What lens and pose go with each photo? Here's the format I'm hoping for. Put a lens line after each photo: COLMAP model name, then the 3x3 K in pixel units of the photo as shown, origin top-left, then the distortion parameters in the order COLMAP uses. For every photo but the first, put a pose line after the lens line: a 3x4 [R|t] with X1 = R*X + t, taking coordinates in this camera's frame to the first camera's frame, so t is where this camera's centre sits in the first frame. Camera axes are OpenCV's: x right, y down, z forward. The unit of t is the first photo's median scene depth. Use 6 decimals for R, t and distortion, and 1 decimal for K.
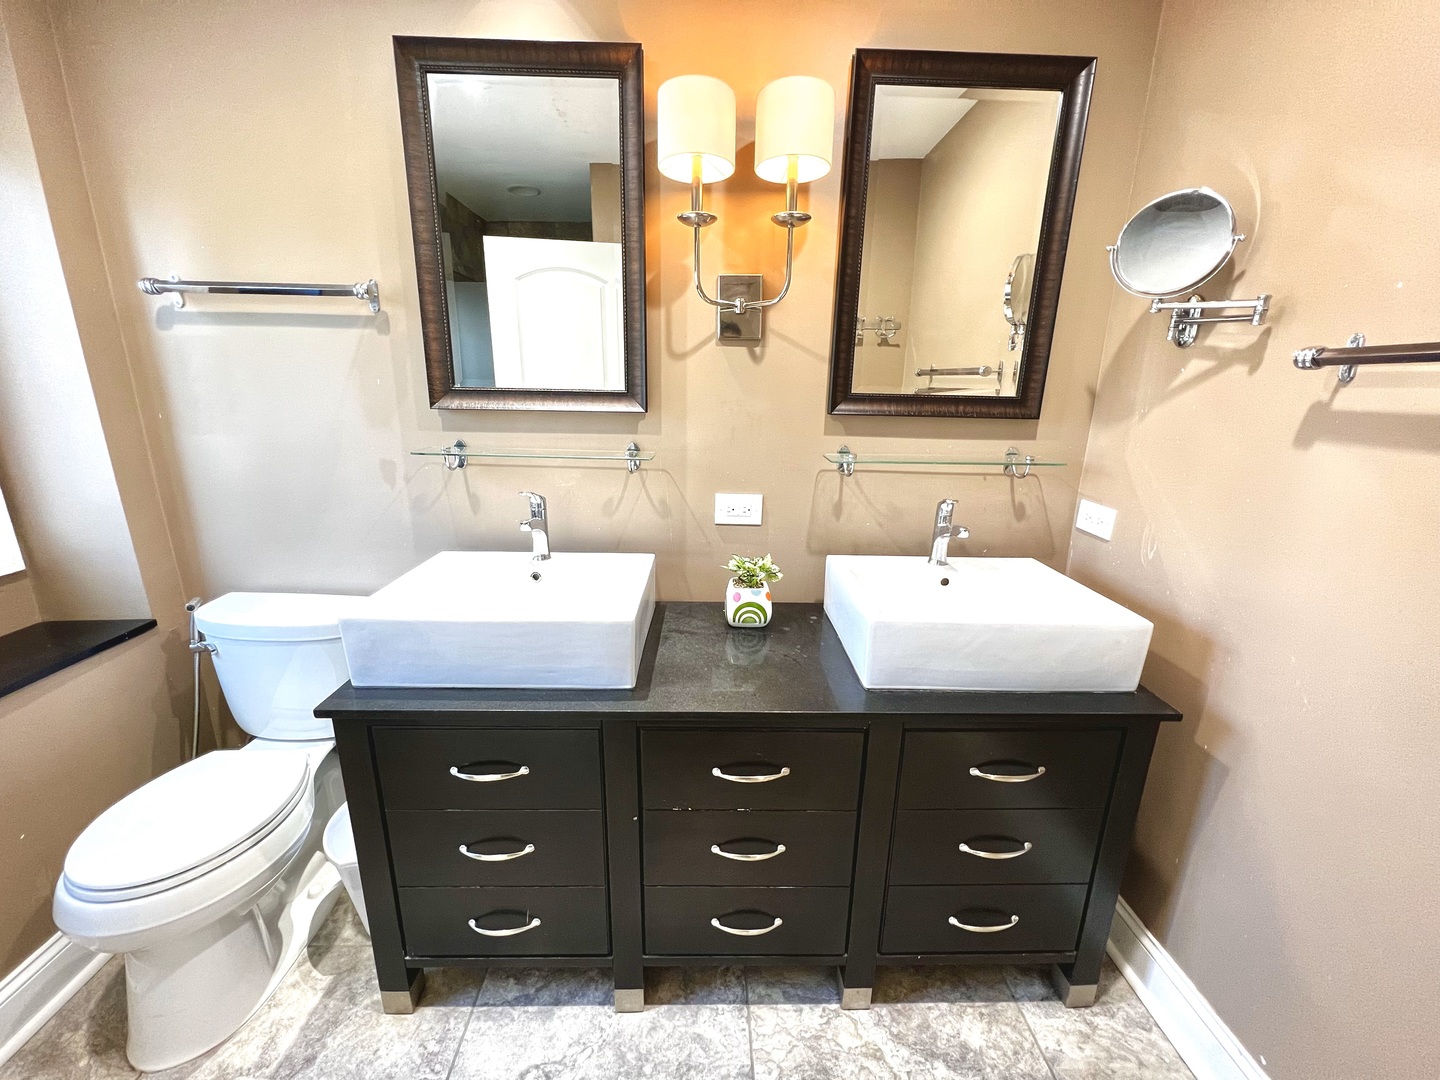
lens RADIAL K [[579.9, 0, 714.4], [0, 579.9, 535.3], [0, 0, 1]] dist [-0.000083, 0.000059]
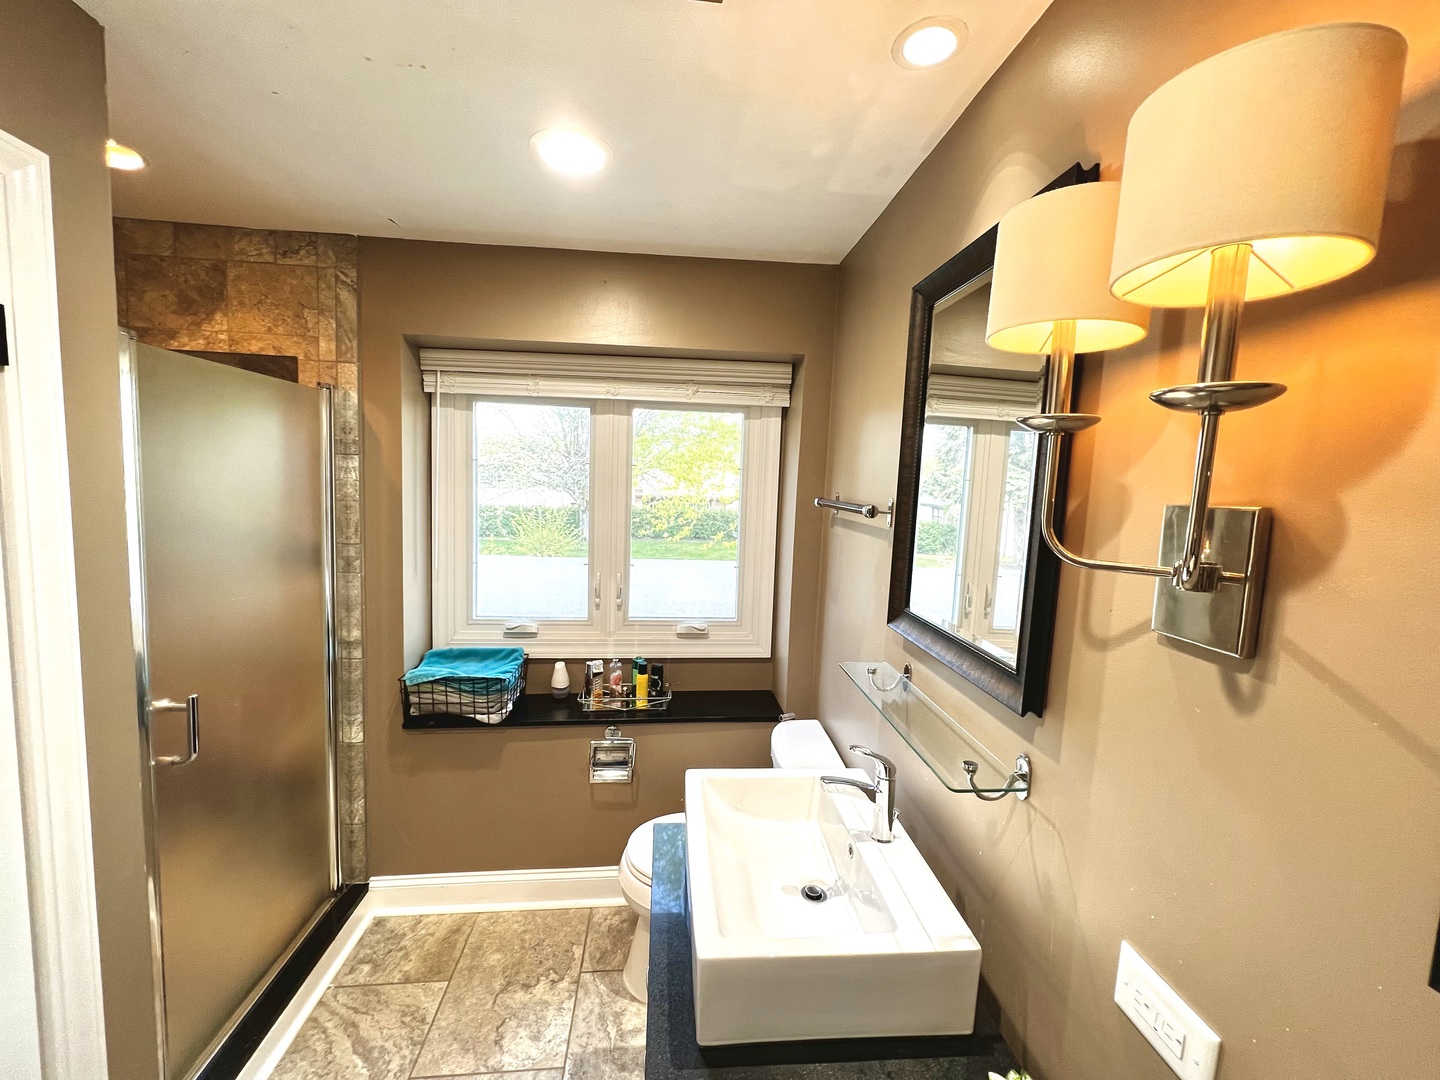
lens RADIAL K [[579.9, 0, 714.4], [0, 579.9, 535.3], [0, 0, 1]] dist [-0.000083, 0.000059]
pose [[0.145366, 0.089040, -0.985363, 0.410621], [-0.291245, 0.955664, 0.043391, -0.326349], [0.945540, 0.280675, 0.164853, 0.553453]]
